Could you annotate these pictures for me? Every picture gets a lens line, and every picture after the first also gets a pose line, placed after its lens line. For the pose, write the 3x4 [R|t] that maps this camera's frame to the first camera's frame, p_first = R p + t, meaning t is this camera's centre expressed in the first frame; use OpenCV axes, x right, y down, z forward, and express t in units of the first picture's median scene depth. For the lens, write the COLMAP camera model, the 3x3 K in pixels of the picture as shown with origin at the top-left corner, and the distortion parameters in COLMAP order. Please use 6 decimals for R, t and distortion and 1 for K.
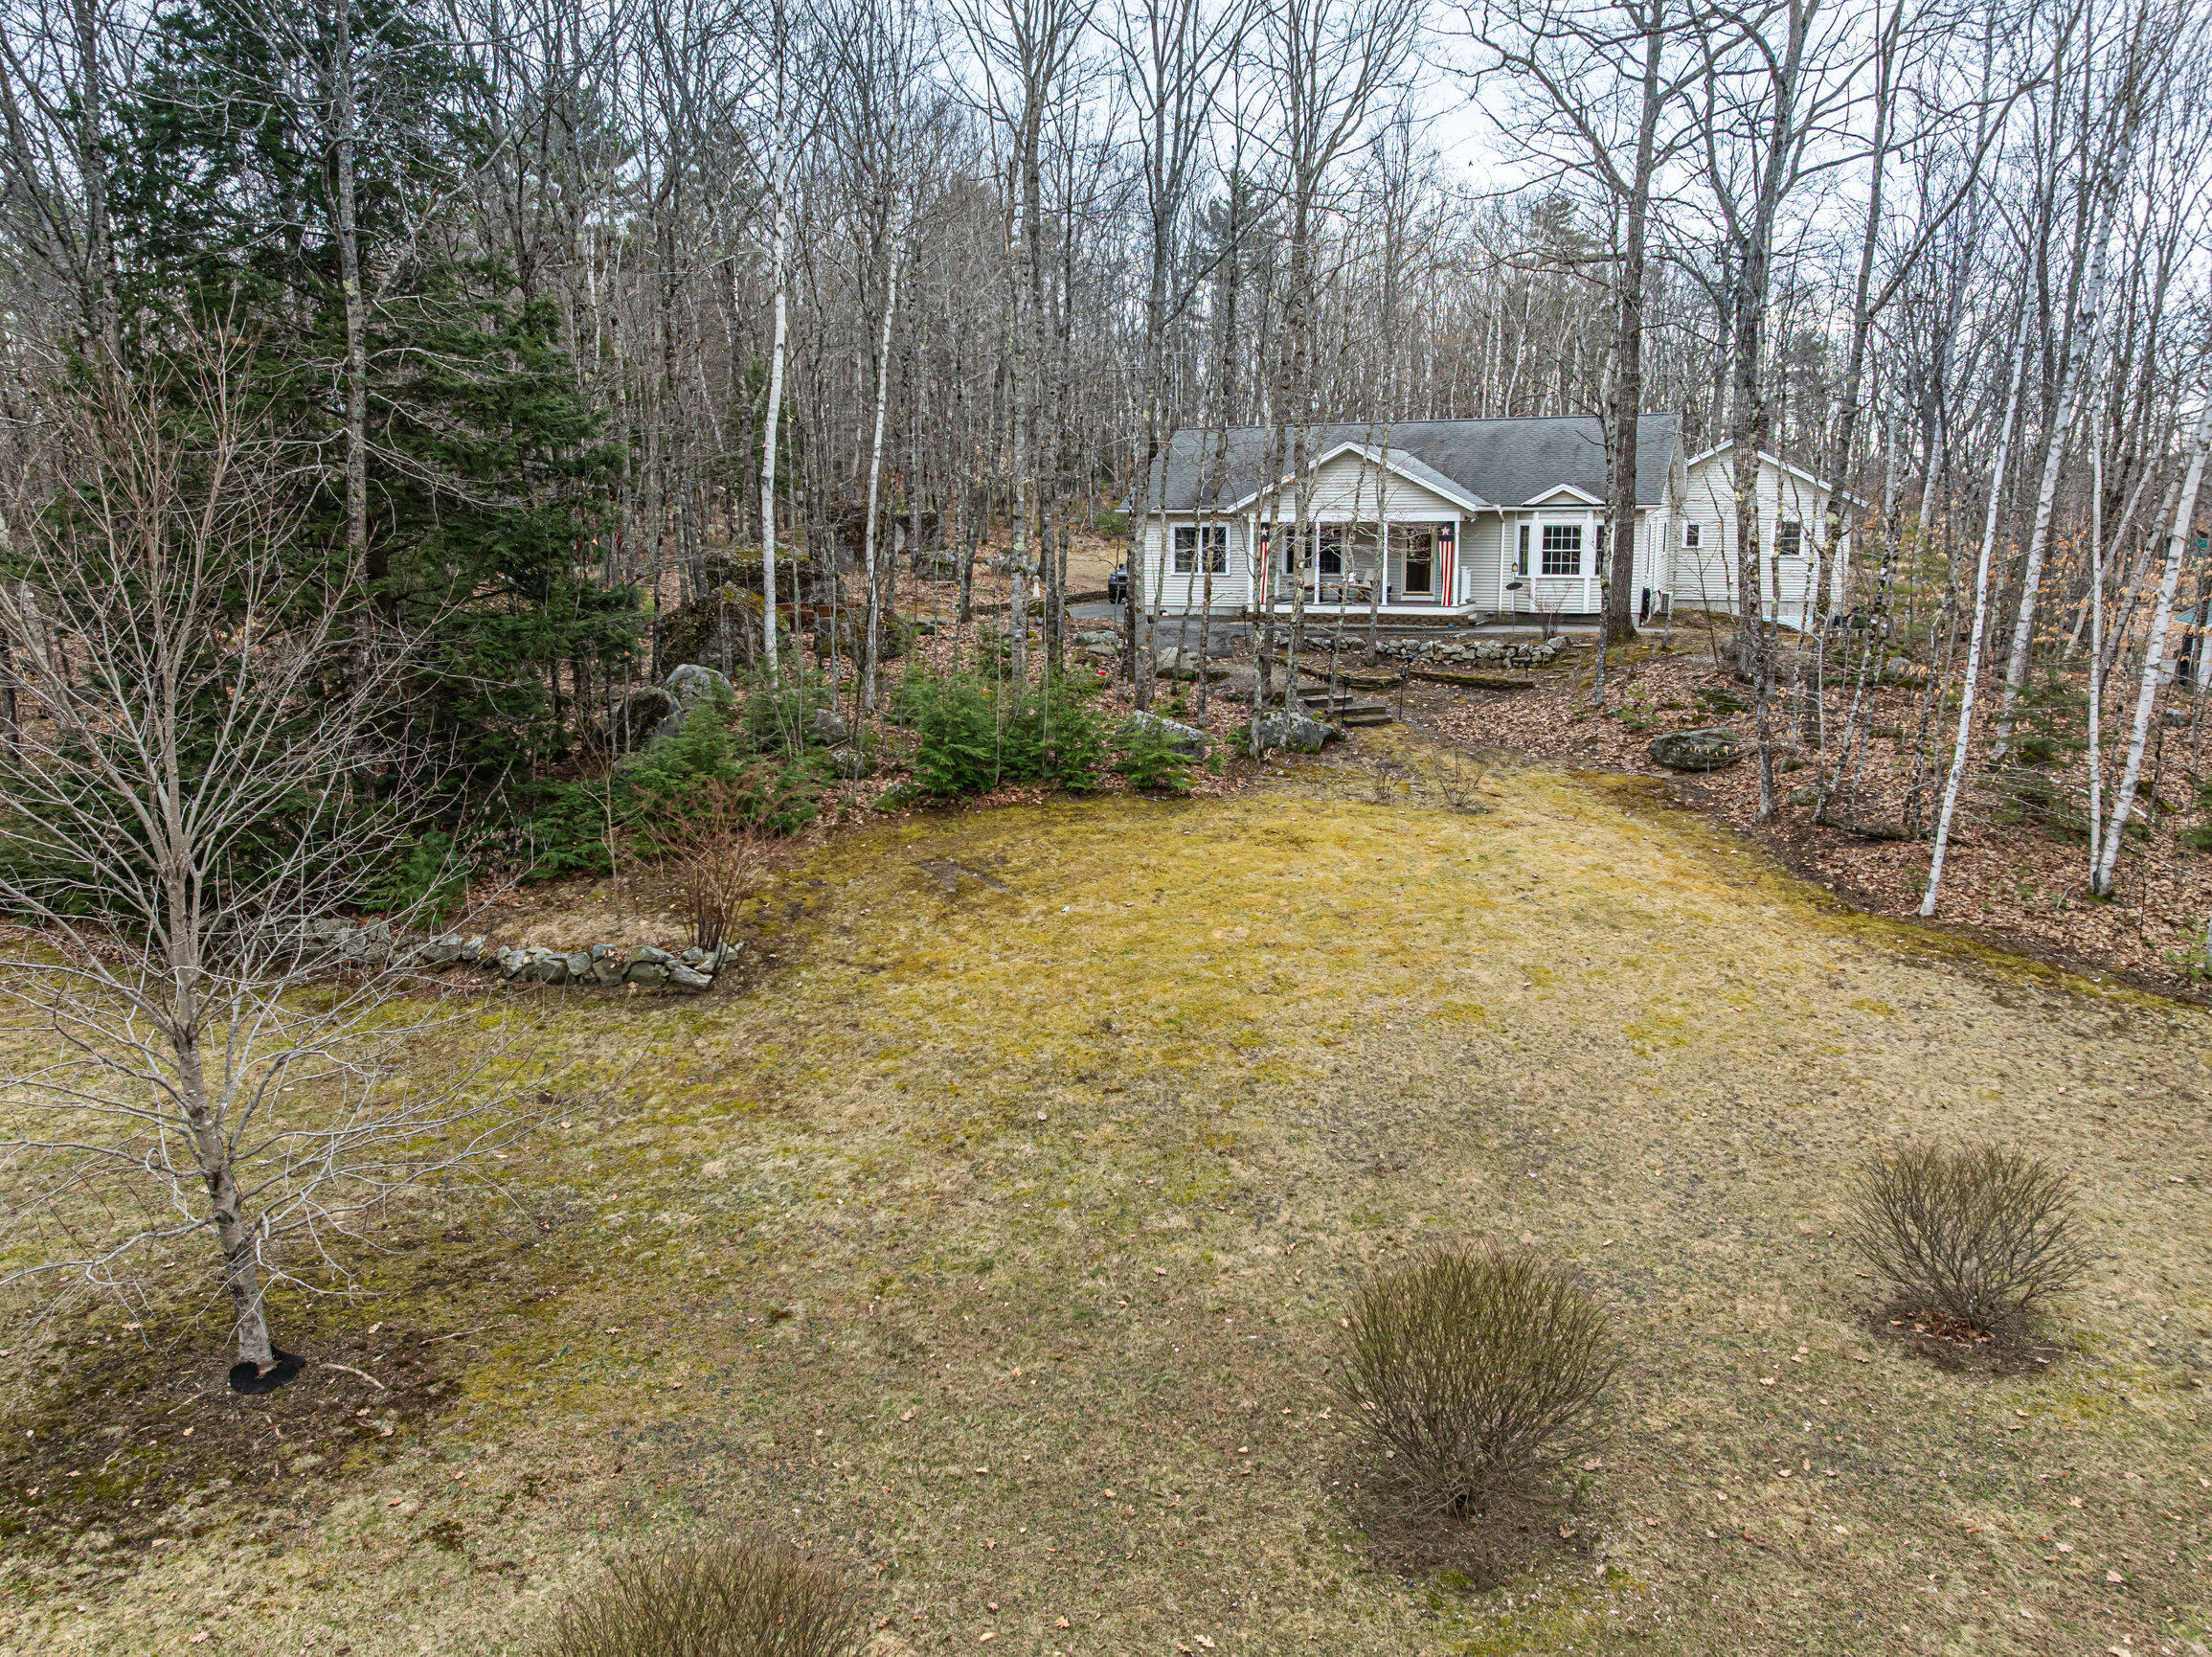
lens RADIAL K [[1555.4, 0, 1099.2], [0, 1555.4, 820.7], [0, 0, 1]] dist [-0.031495, -0.012773]
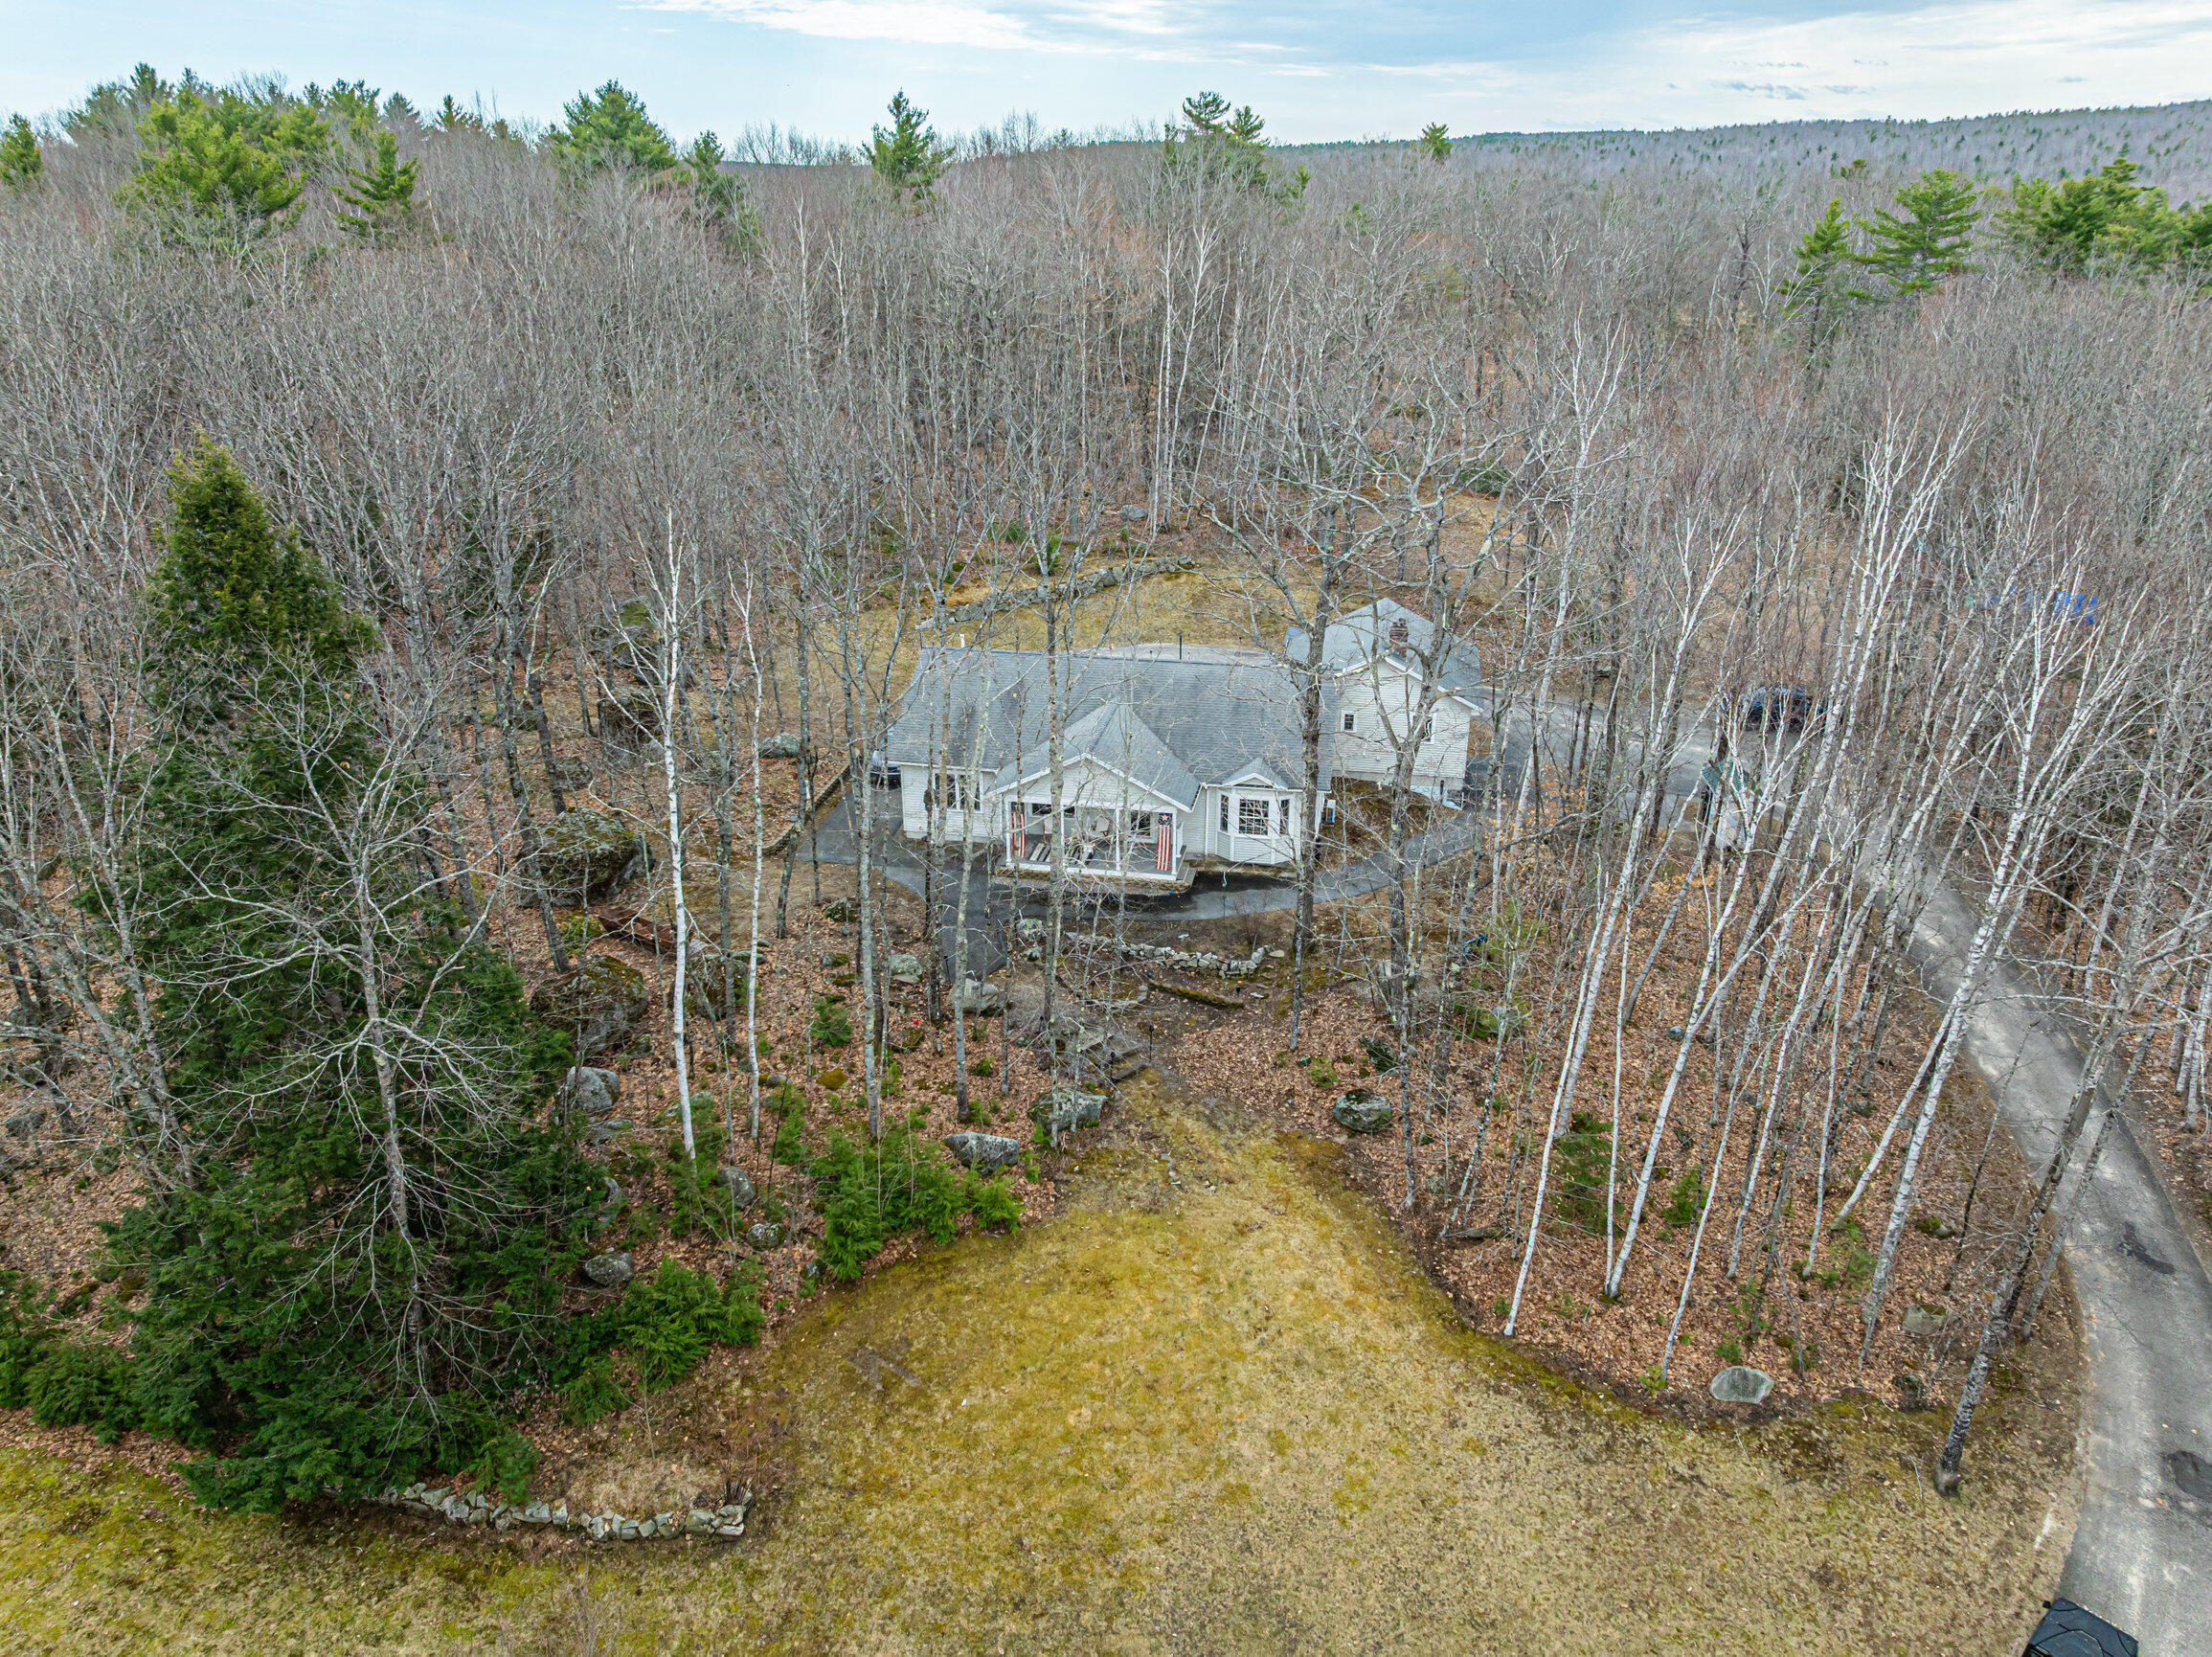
lens RADIAL K [[1555.4, 0, 1096.1], [0, 1555.4, 829.4], [0, 0, 1]] dist [-0.031495, -0.012773]
pose [[0.974359, -0.087339, 0.207357, -0.105663], [0.041224, 0.975283, 0.217081, -0.528874], [-0.221191, -0.202967, 0.953876, -0.210503]]
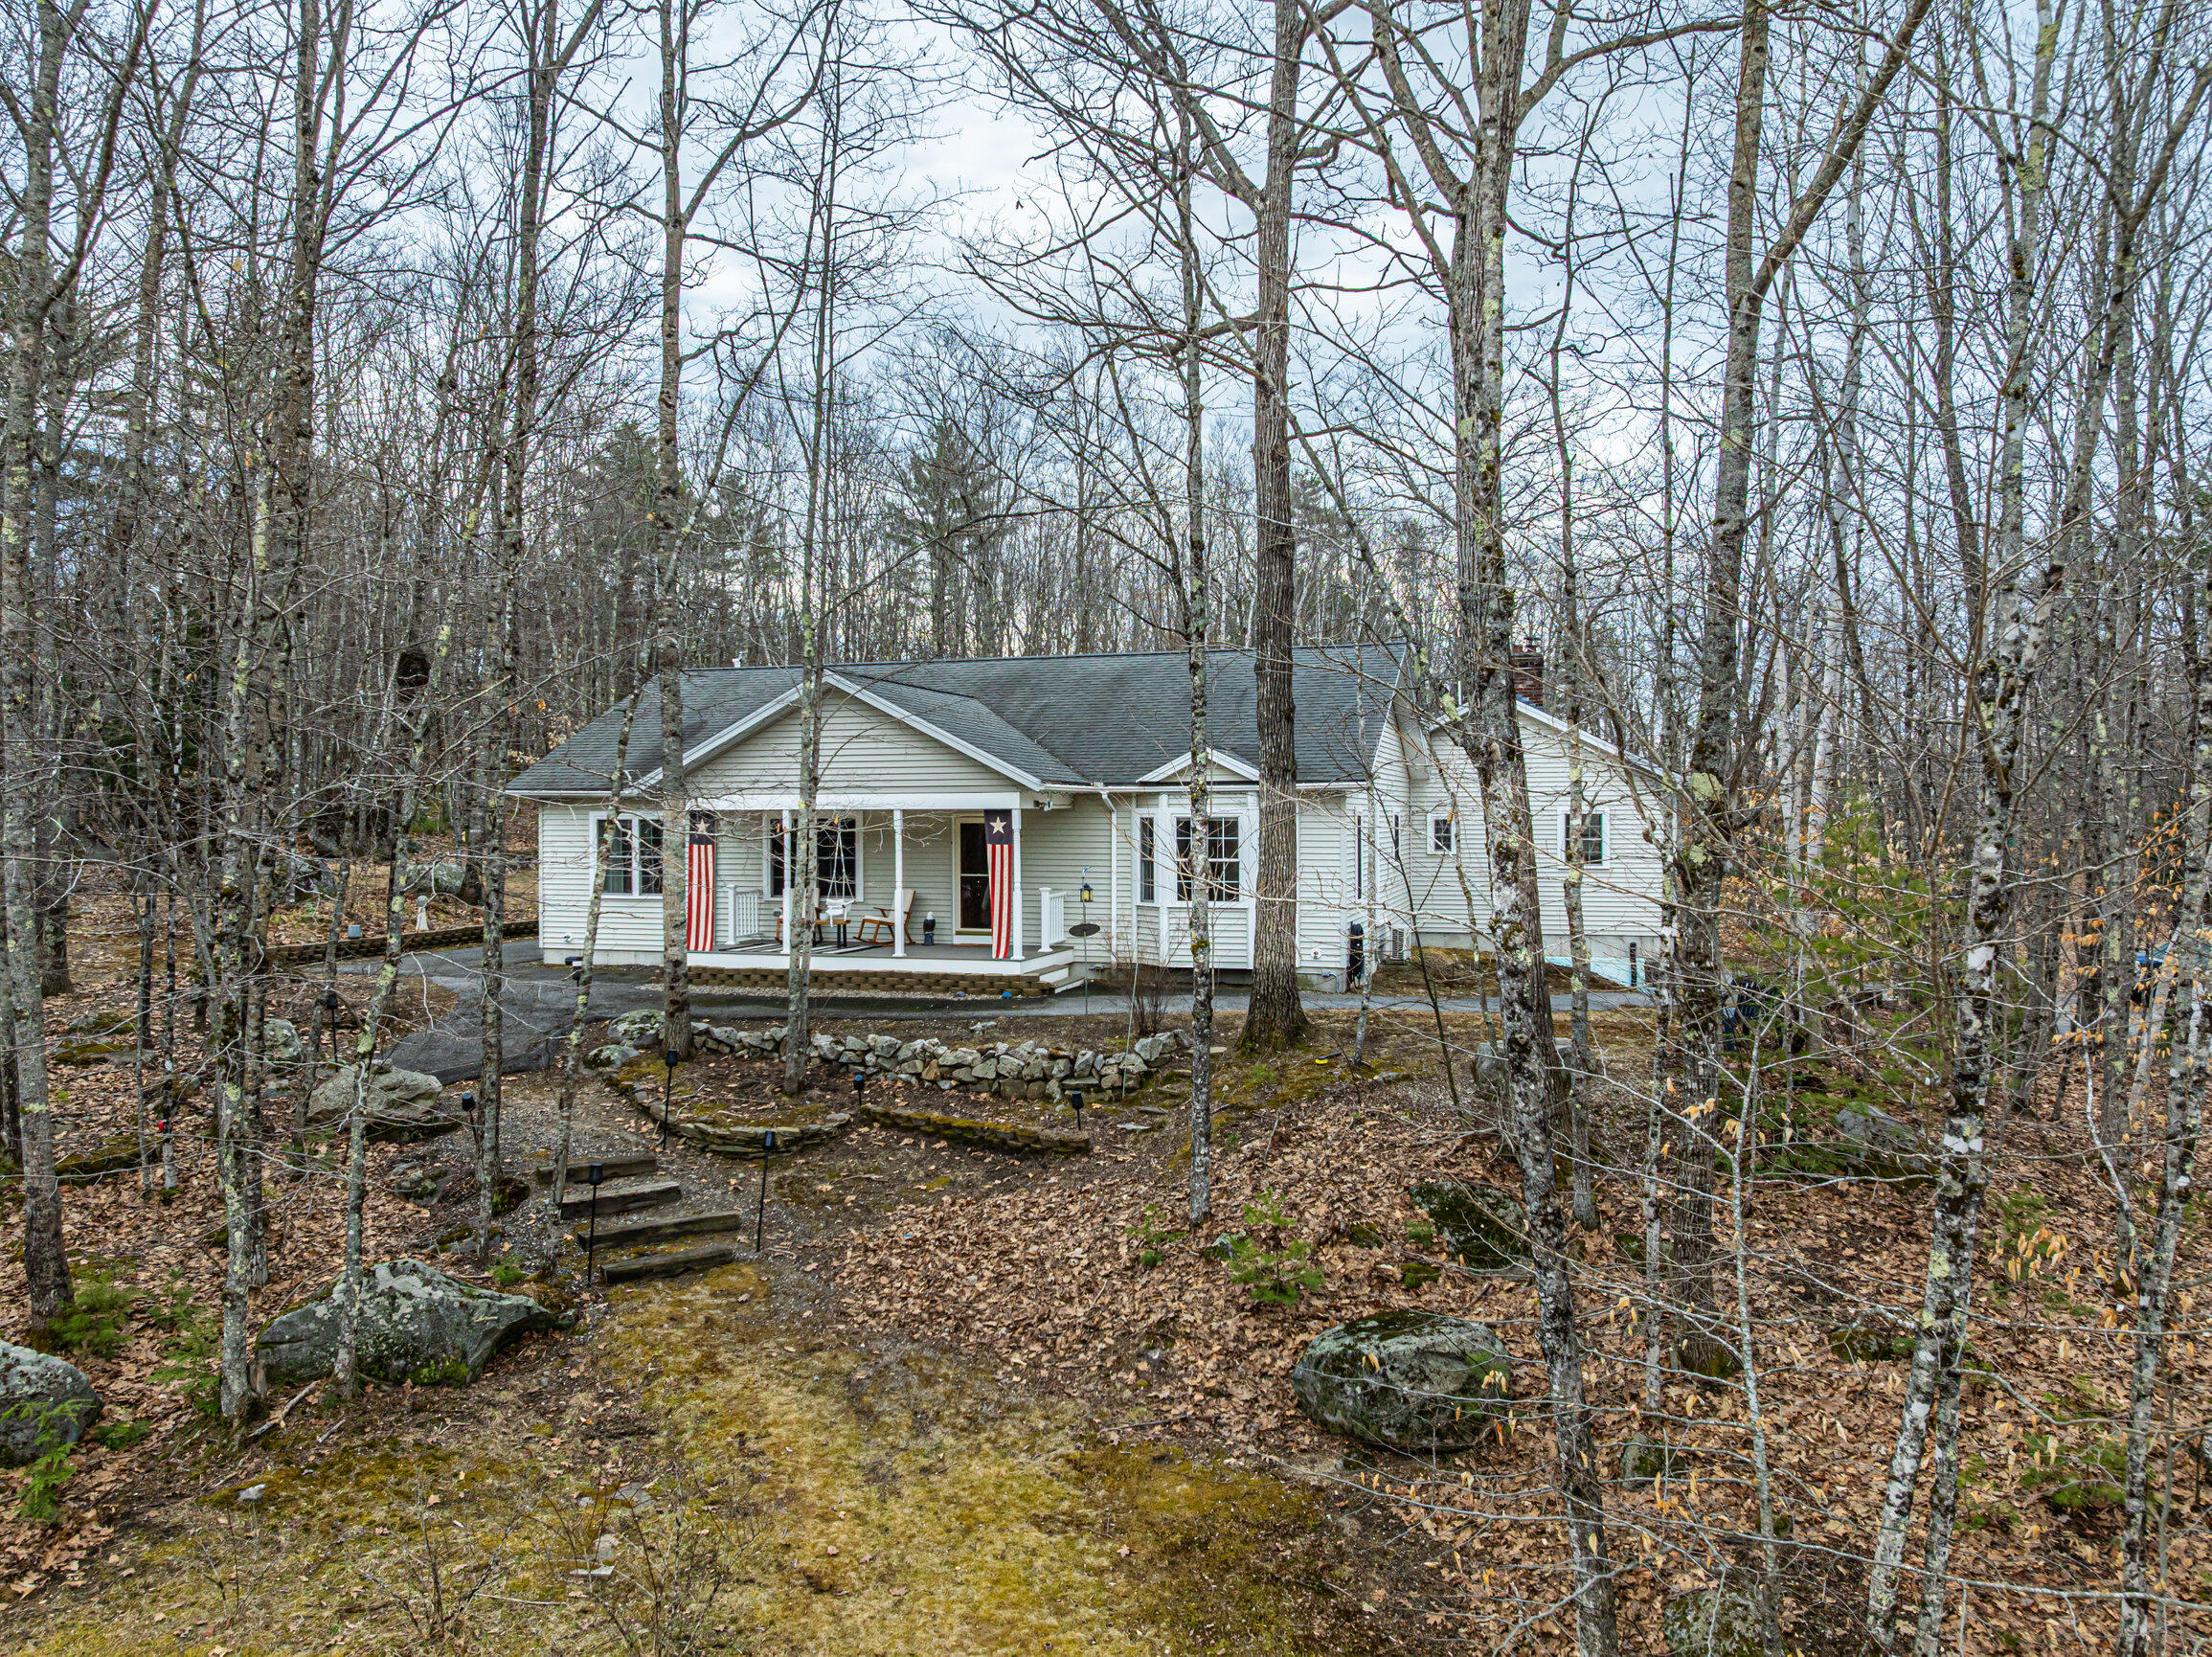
lens RADIAL K [[1555.4, 0, 1114.6], [0, 1555.4, 825.1], [0, 0, 1]] dist [-0.031495, -0.012773]
pose [[0.991940, 0.005754, 0.126579, 0.227661], [0.018090, 0.982304, -0.186420, -0.095541], [-0.125412, 0.187208, 0.974282, 0.524239]]
